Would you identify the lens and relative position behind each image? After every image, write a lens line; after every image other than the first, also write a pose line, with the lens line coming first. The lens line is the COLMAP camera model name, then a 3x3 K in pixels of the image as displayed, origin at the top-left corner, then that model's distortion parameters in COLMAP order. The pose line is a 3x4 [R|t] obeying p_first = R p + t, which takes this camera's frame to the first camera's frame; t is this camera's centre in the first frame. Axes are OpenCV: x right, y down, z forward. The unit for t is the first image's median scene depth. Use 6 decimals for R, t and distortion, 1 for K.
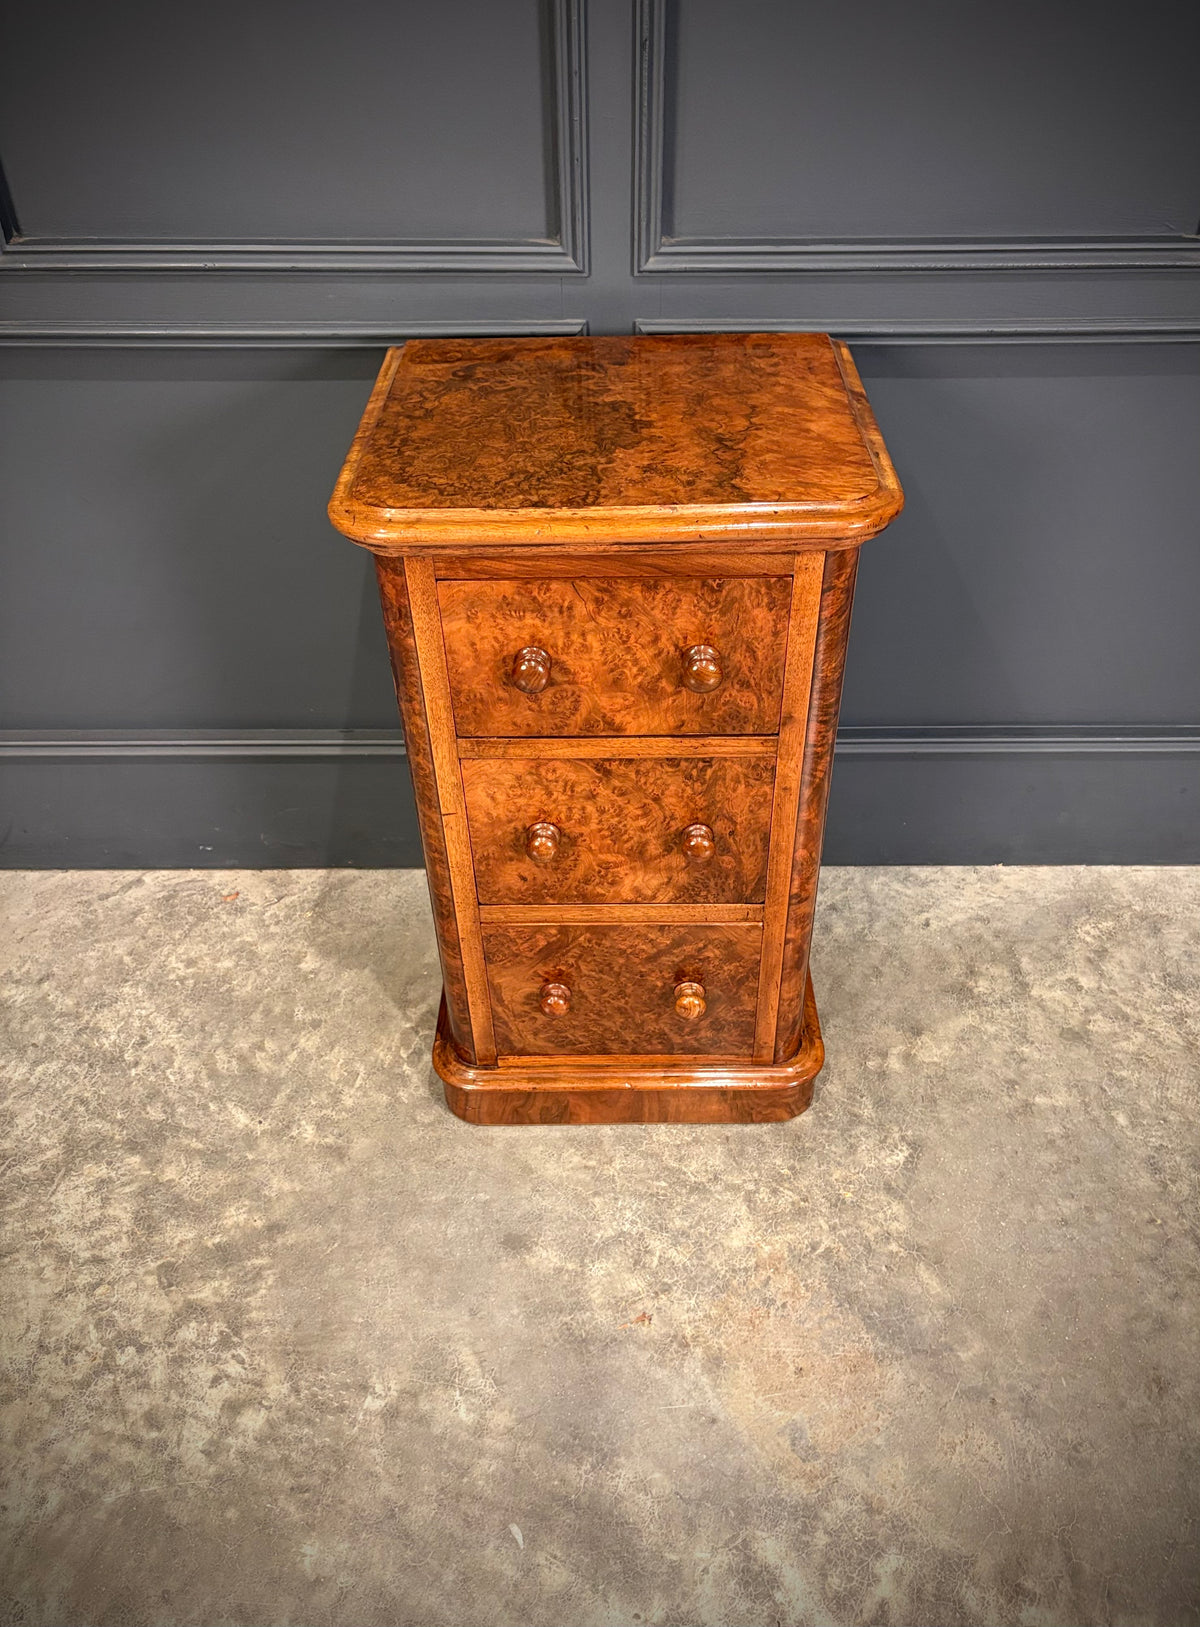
lens RADIAL K [[1225.0, 0, 607.0], [0, 1225.0, 816.2], [0, 0, 1]] dist [0.015963, -0.018673]
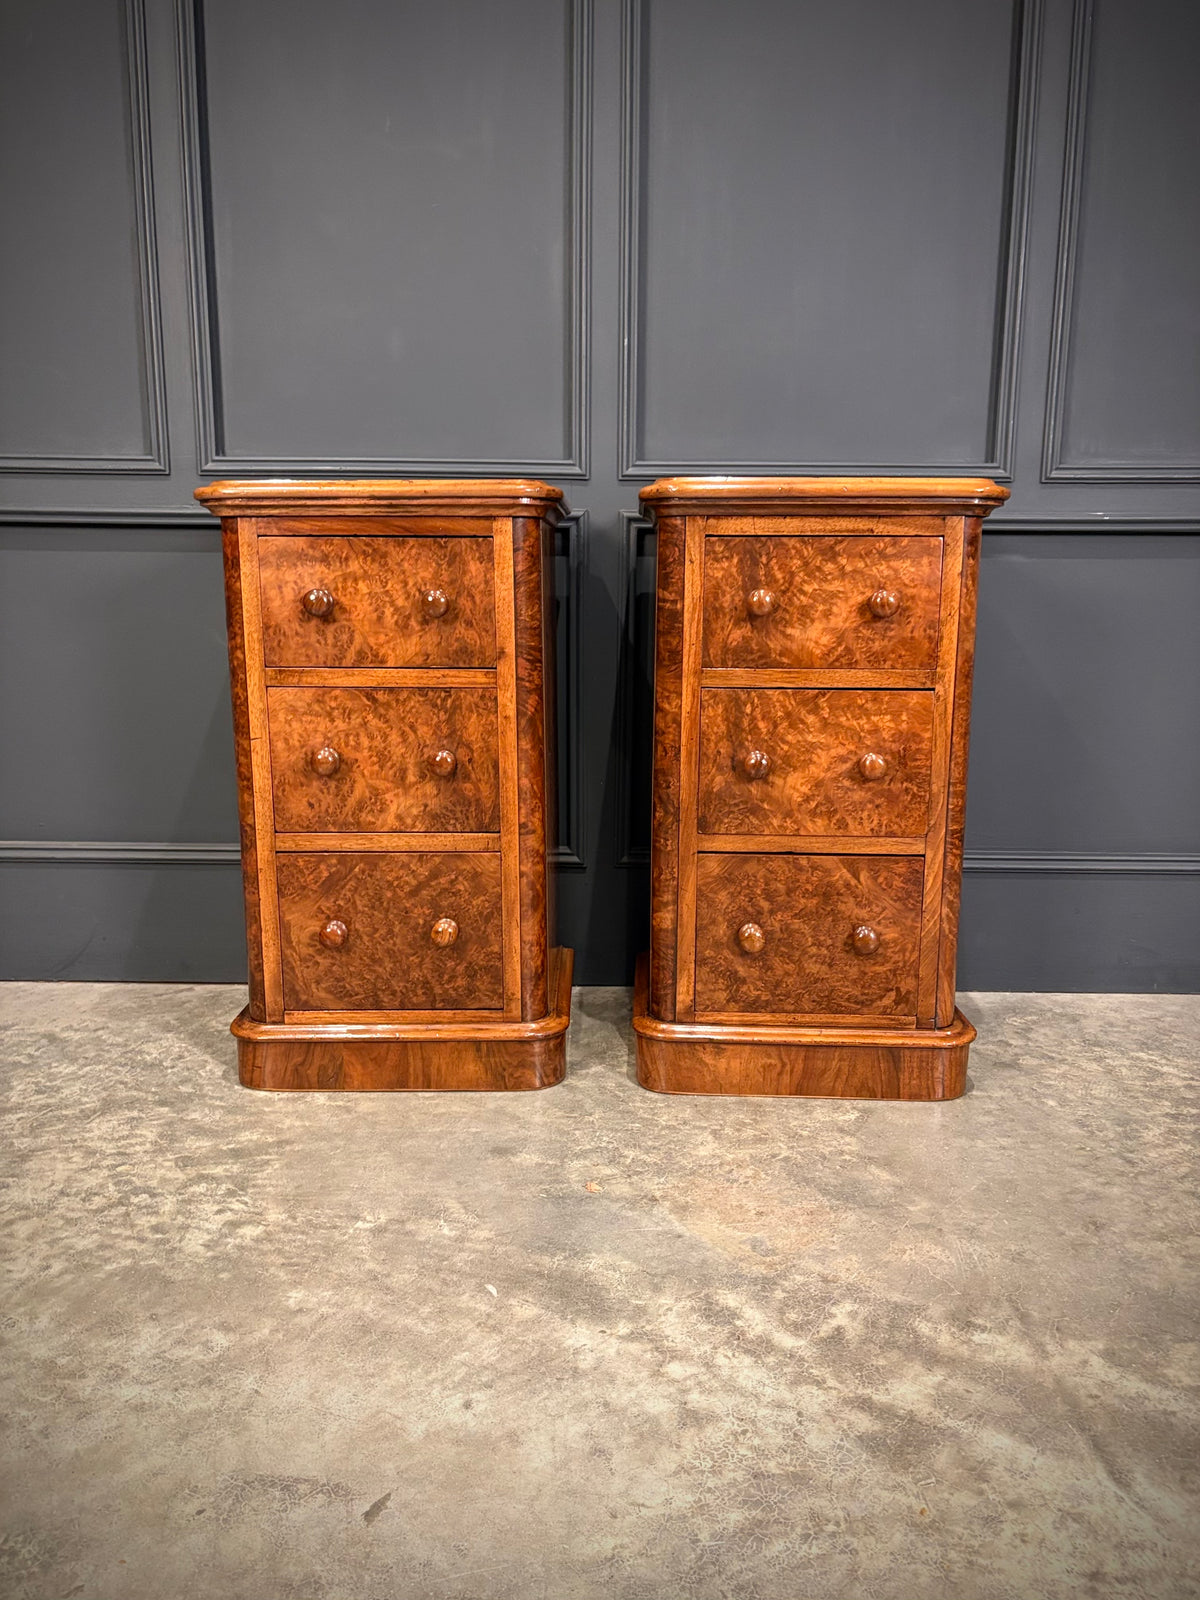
lens RADIAL K [[1213.0, 0, 598.6], [0, 1213.0, 827.8], [0, 0, 1]] dist [-0.007888, 0.031020]
pose [[0.999783, 0.015406, -0.014049, 0.023266], [-0.020346, 0.868086, -0.495997, 0.647300], [0.004555, 0.496175, 0.868210, -0.087078]]
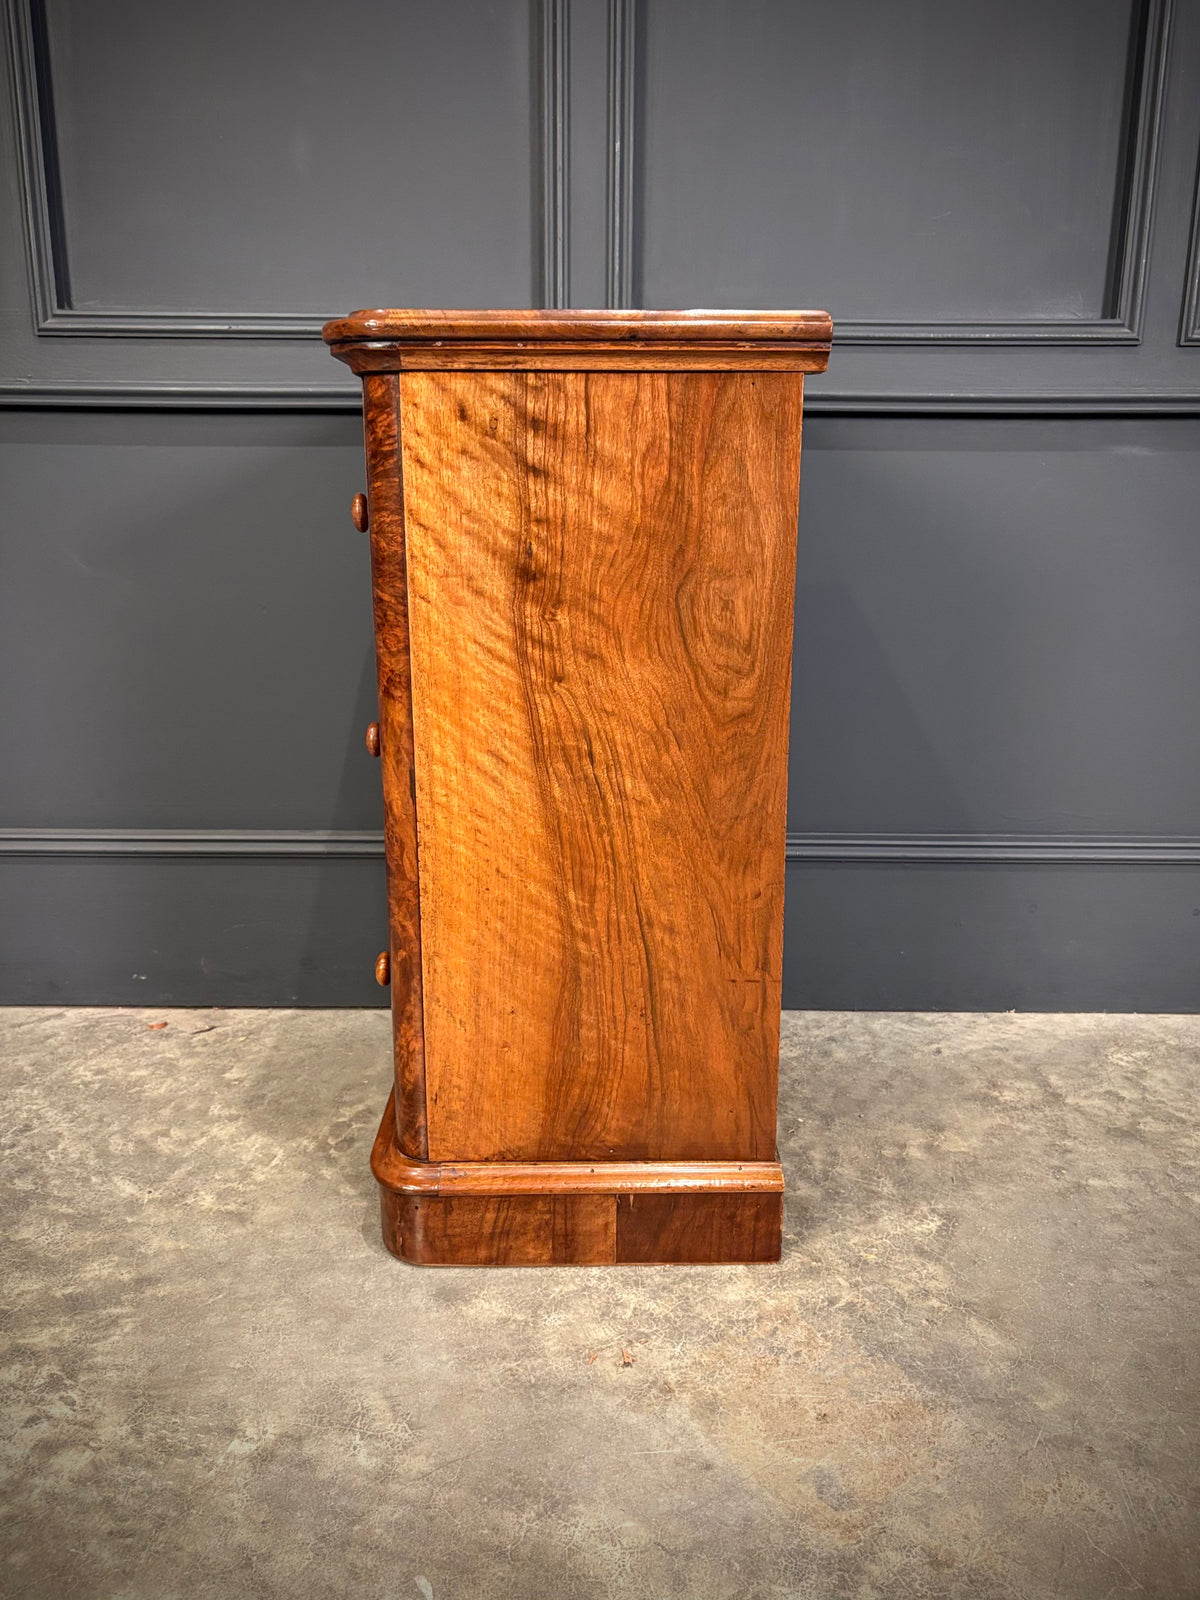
lens RADIAL K [[1229.0, 0, 592.3], [0, 1229.0, 829.3], [0, 0, 1]] dist [0.010916, -0.016196]
pose [[0.999924, 0.012146, -0.001921, 0.014162], [-0.011777, 0.900935, -0.433795, 0.428557], [-0.003538, 0.433785, 0.901010, 0.168240]]
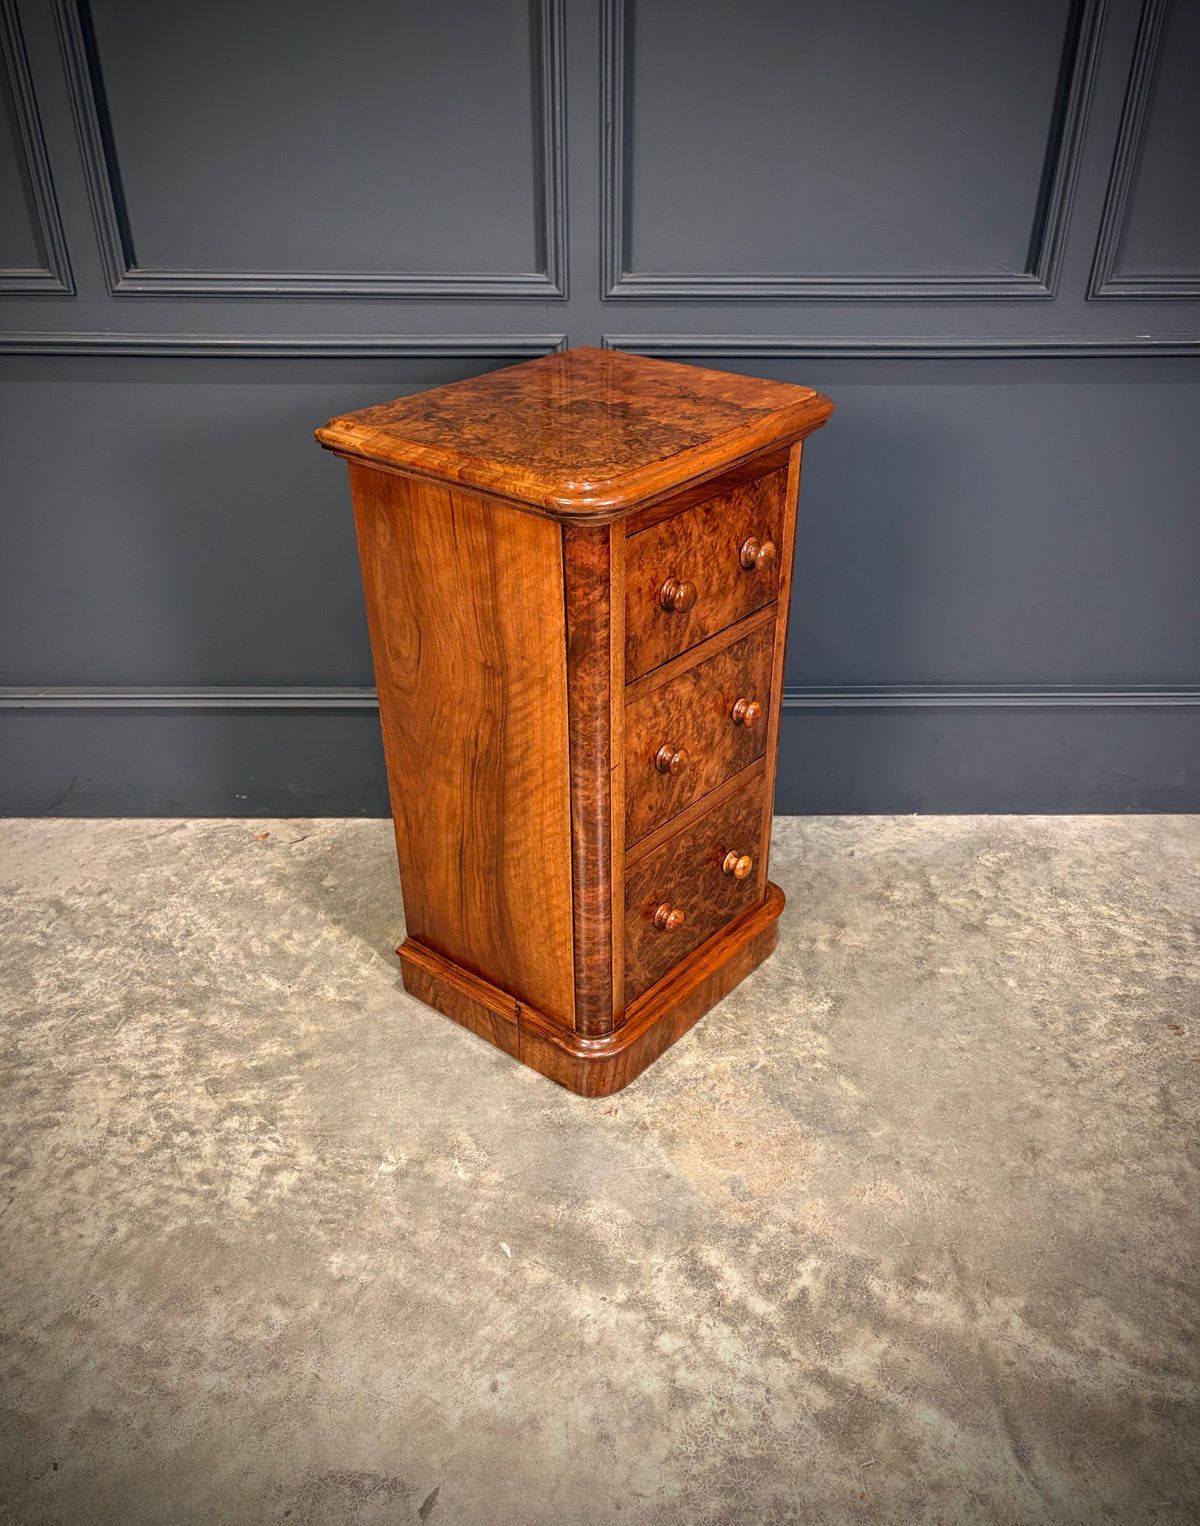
lens RADIAL K [[1234.5, 0, 599.6], [0, 1234.5, 834.6], [0, 0, 1]] dist [0.007707, 0.006165]
pose [[0.999936, 0.001138, 0.011215, 0.004779], [0.000312, 0.991713, -0.128469, 0.286654], [-0.011269, 0.128464, 0.991650, -0.232338]]
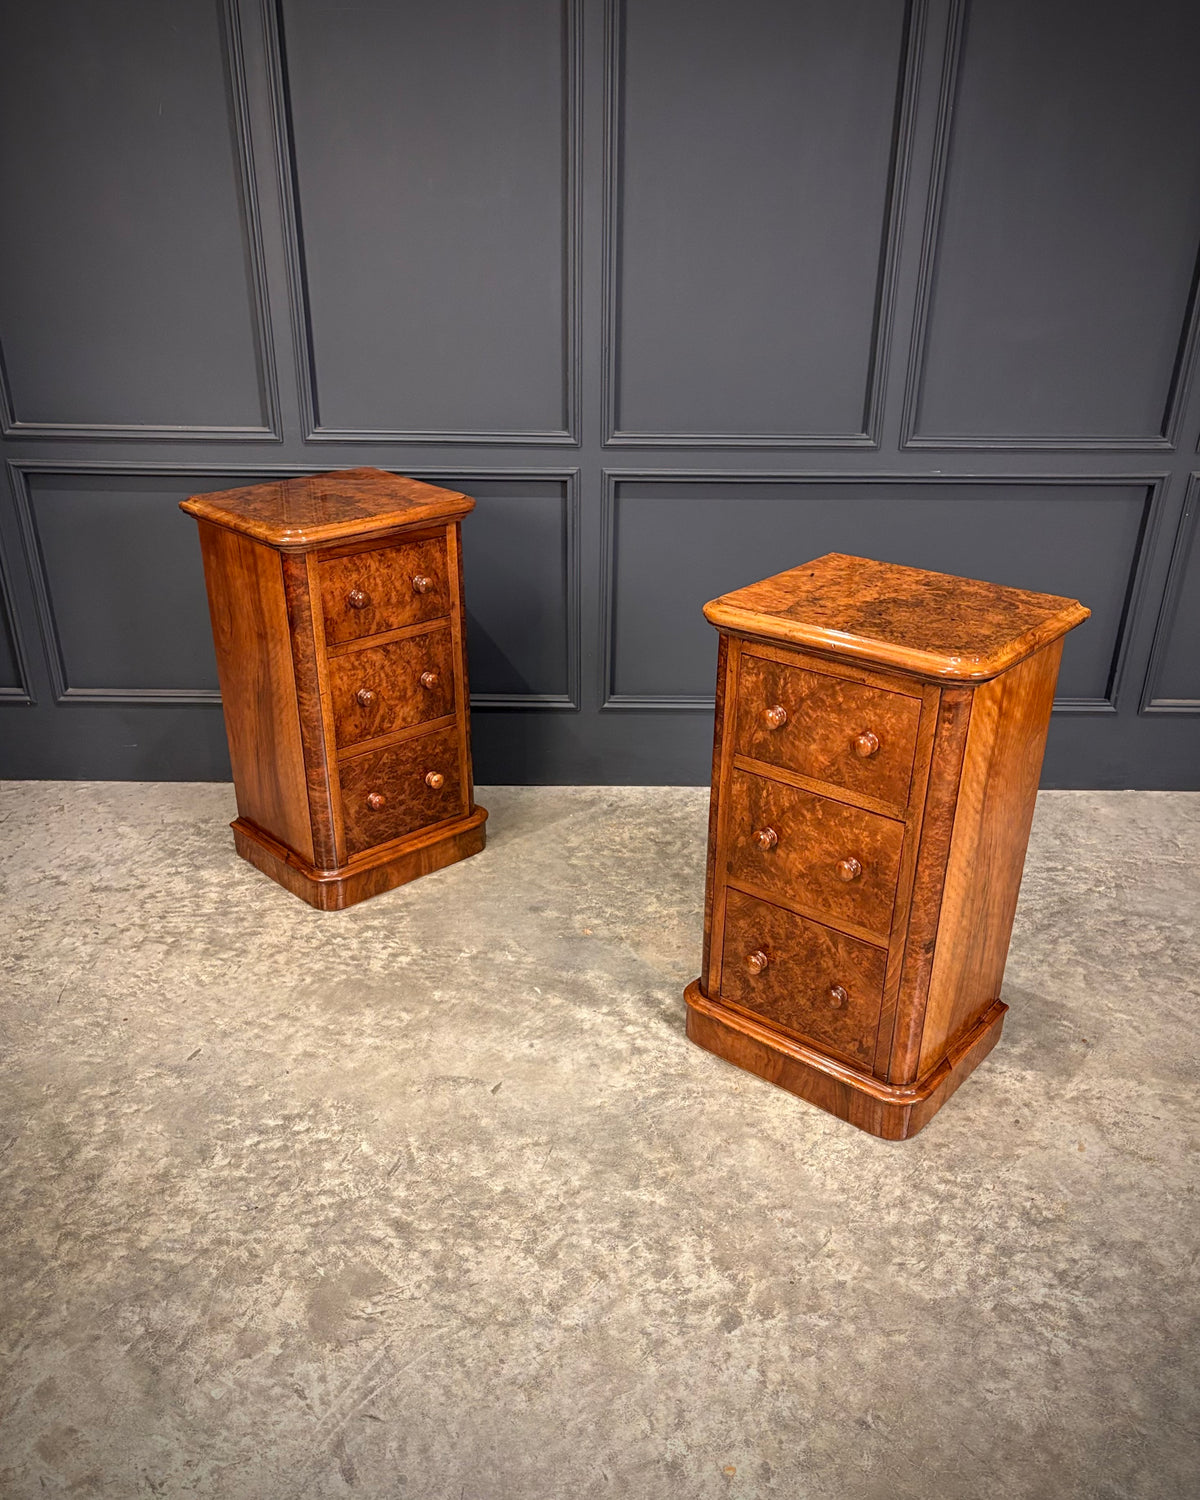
lens RADIAL K [[1213.6, 0, 608.3], [0, 1213.6, 842.9], [0, 0, 1]] dist [0.014372, -0.005842]
pose [[0.999790, 0.014004, 0.014959, 0.010105], [-0.010373, 0.975464, -0.219914, 0.677158], [-0.017671, 0.219713, 0.975405, -0.892312]]
